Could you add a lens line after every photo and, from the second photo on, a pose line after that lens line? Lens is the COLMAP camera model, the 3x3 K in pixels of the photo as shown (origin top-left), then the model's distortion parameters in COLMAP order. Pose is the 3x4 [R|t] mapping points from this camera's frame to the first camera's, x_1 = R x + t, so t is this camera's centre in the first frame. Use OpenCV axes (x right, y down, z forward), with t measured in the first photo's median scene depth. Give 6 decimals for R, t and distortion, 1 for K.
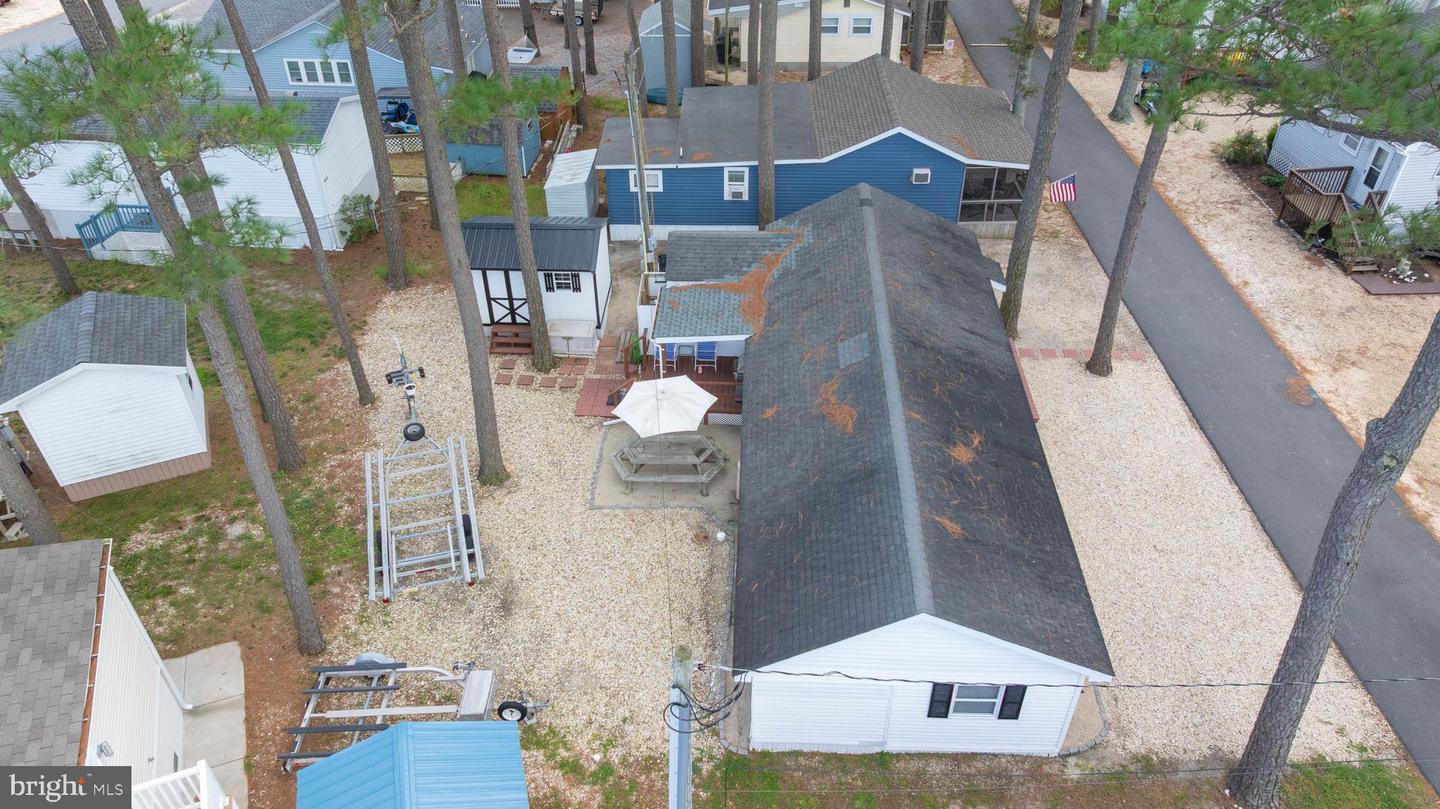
lens RADIAL K [[1007.8, 0, 720.0], [0, 1007.8, 404.5], [0, 0, 1]] dist [-0.033108, 0.033146]
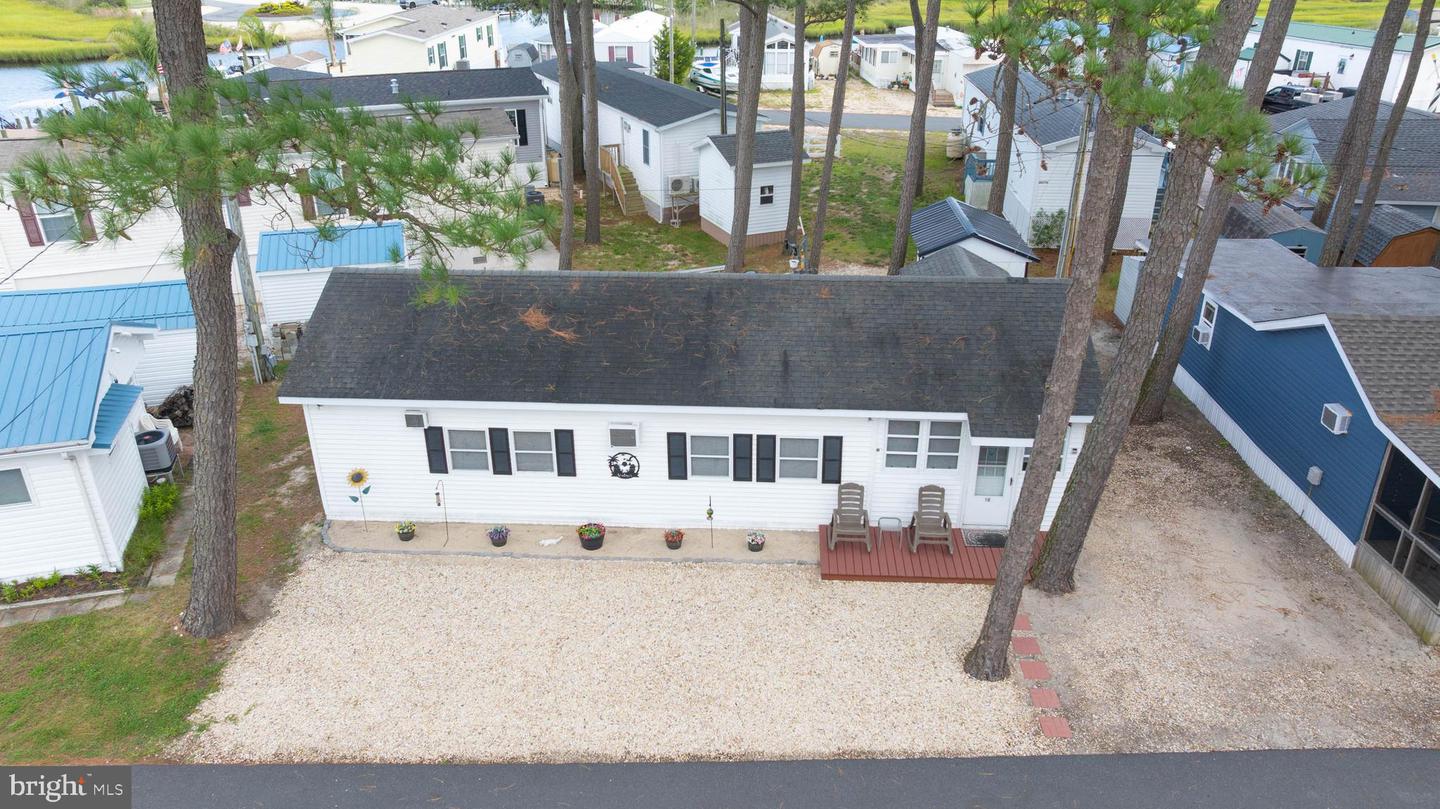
lens RADIAL K [[1007.8, 0, 720.0], [0, 1007.8, 404.5], [0, 0, 1]] dist [-0.033108, 0.033146]
pose [[-0.007194, 0.431660, -0.902008, 1.005786], [-0.613359, 0.710512, 0.344911, -0.297720], [0.789771, 0.555736, 0.259651, 0.784984]]
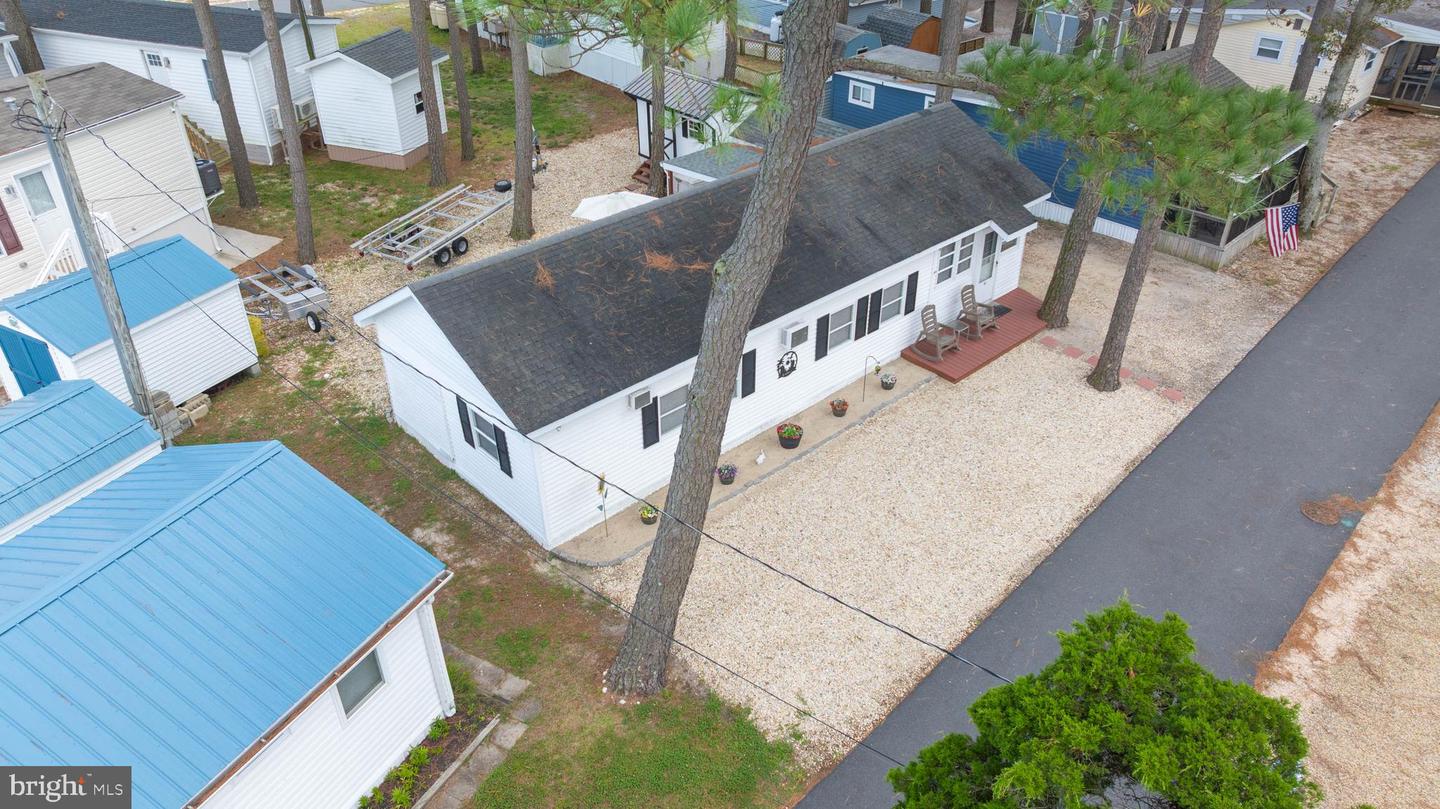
lens RADIAL K [[1007.8, 0, 720.0], [0, 1007.8, 404.5], [0, 0, 1]] dist [-0.033108, 0.033146]
pose [[0.707917, 0.393741, -0.586363, 0.772960], [-0.433749, 0.897560, 0.079043, 0.059864], [0.557418, 0.198378, 0.806183, 0.223583]]
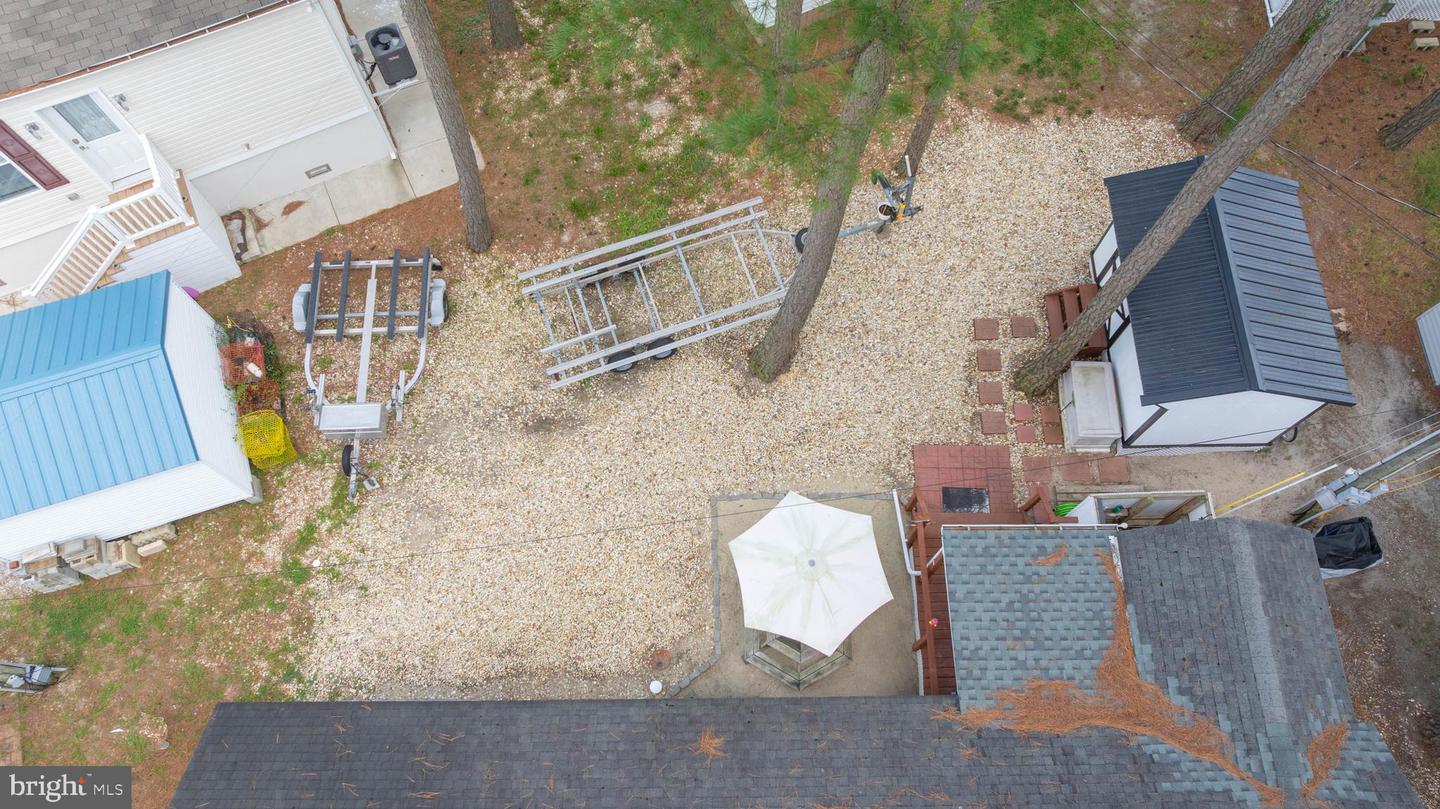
lens RADIAL K [[1007.8, 0, 720.0], [0, 1007.8, 404.5], [0, 0, 1]] dist [-0.033108, 0.033146]
pose [[0.052879, 0.928630, -0.367218, 0.076659], [-0.612646, 0.320564, 0.722429, -0.457407], [0.788587, 0.186773, 0.585873, 0.586898]]
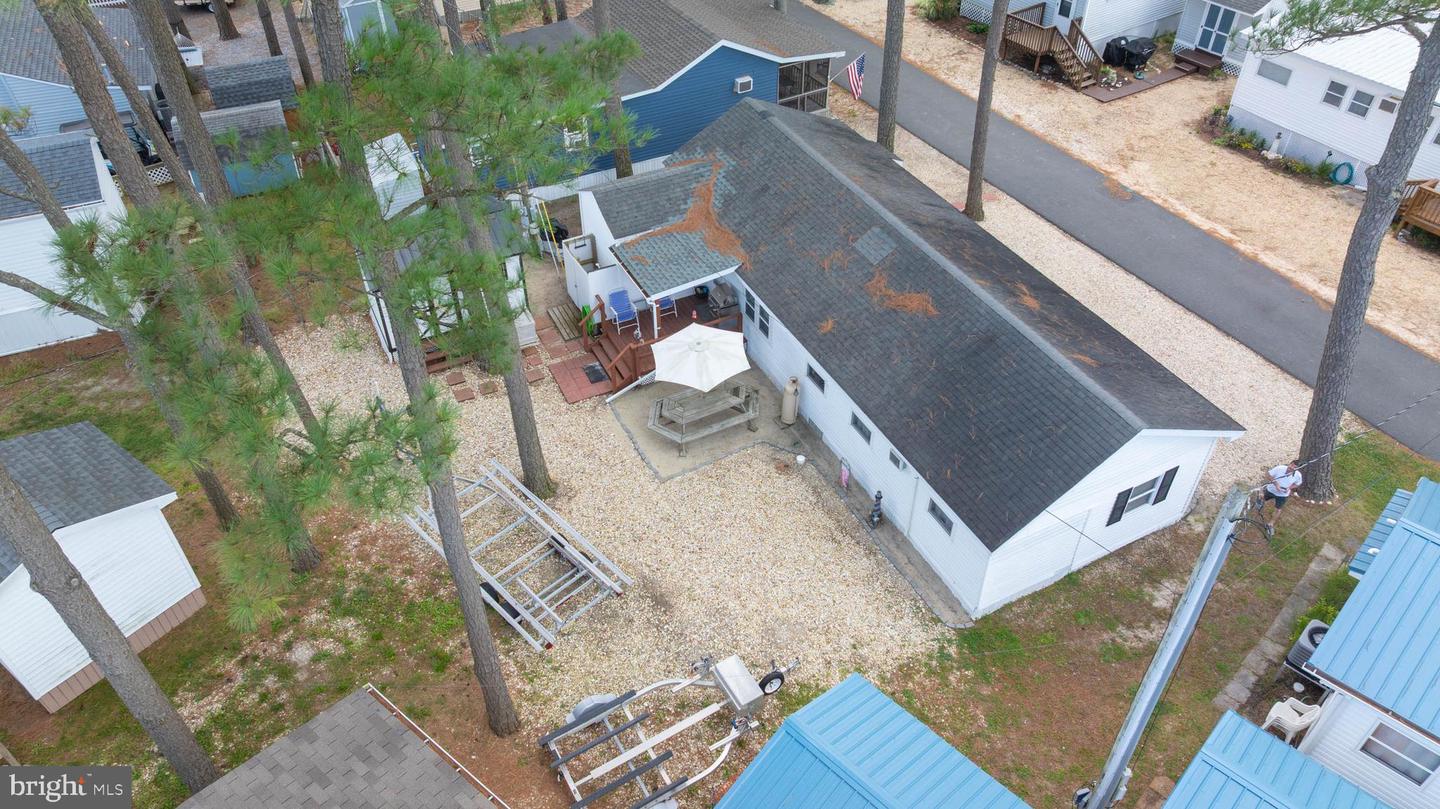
lens RADIAL K [[1007.8, 0, 720.0], [0, 1007.8, 404.5], [0, 0, 1]] dist [-0.033108, 0.033146]
pose [[0.871316, -0.324066, 0.368496, -0.423586], [0.301419, 0.946007, 0.119235, -0.066865], [-0.387240, 0.007180, 0.921951, 0.093207]]
